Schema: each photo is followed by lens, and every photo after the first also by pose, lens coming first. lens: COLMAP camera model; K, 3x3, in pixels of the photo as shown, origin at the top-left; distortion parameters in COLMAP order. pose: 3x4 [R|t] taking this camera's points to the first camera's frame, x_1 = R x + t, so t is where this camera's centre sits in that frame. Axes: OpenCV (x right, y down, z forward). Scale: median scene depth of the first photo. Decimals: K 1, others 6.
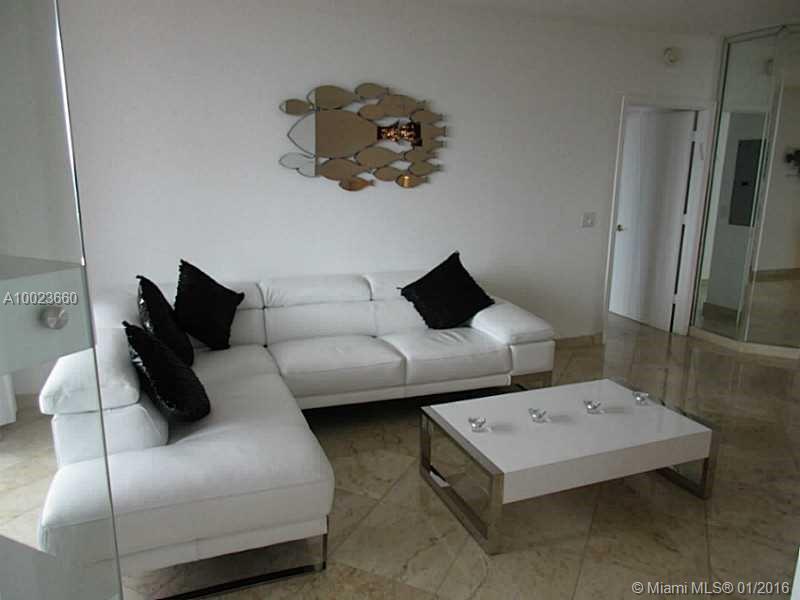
lens RADIAL K [[590.0, 0, 403.3], [0, 590.0, 298.0], [0, 0, 1]] dist [-0.031963, 0.006381]
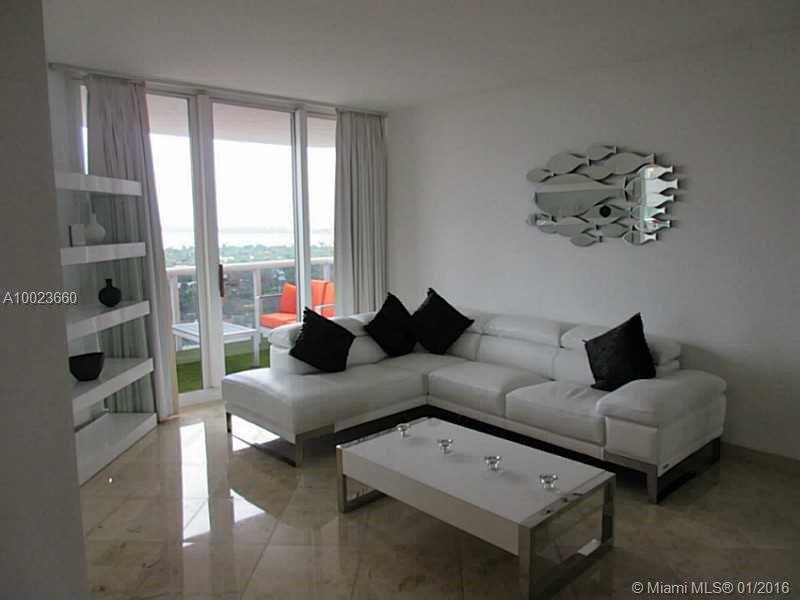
lens RADIAL K [[590.0, 0, 403.3], [0, 590.0, 298.0], [0, 0, 1]] dist [-0.031963, 0.006381]
pose [[0.380821, 0.101589, -0.919051, 0.872181], [-0.189800, 0.981369, 0.029831, -0.065661], [0.904959, 0.163075, 0.393007, 0.330982]]
